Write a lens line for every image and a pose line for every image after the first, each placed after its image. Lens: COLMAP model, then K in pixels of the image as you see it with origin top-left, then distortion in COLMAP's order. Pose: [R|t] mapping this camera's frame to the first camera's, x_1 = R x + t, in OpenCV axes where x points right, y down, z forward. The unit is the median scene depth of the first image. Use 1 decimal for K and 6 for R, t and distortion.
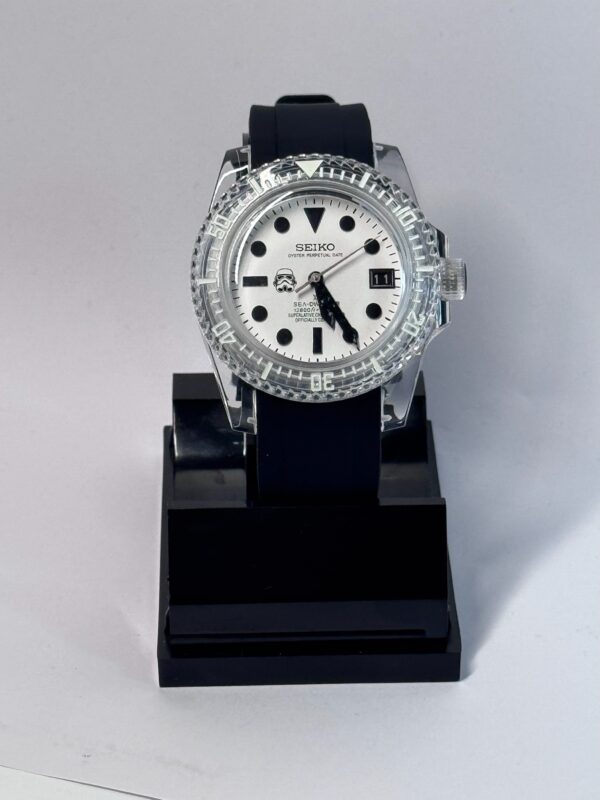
lens RADIAL K [[2843.4, 0, 300.0], [0, 2843.4, 400.0], [0, 0, 1]] dist [-0.042205, -0.139850]
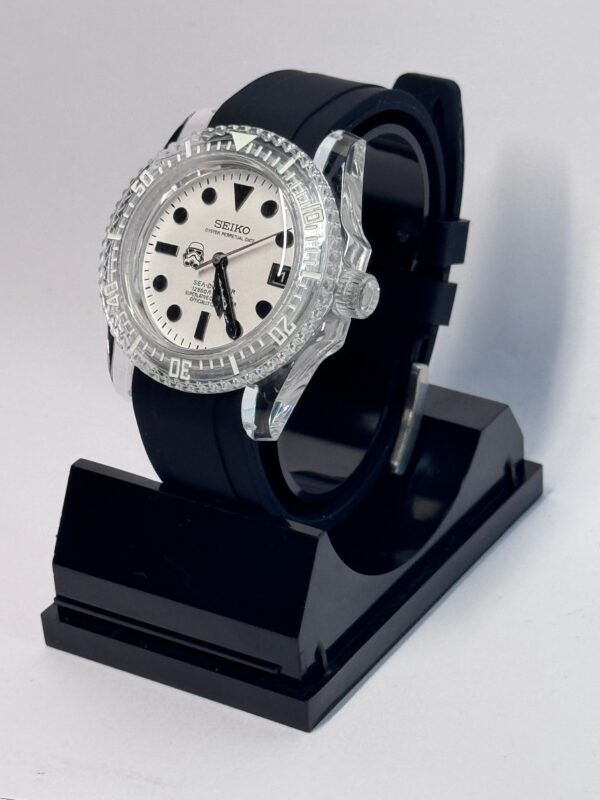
lens RADIAL K [[2843.4, 0, 300.0], [0, 2843.4, 400.0], [0, 0, 1]] dist [-0.042205, -0.139850]
pose [[0.820001, 0.240660, -0.519309, 0.515820], [-0.230371, 0.969343, 0.085455, -0.083433], [0.523954, 0.049561, 0.850303, 0.233857]]
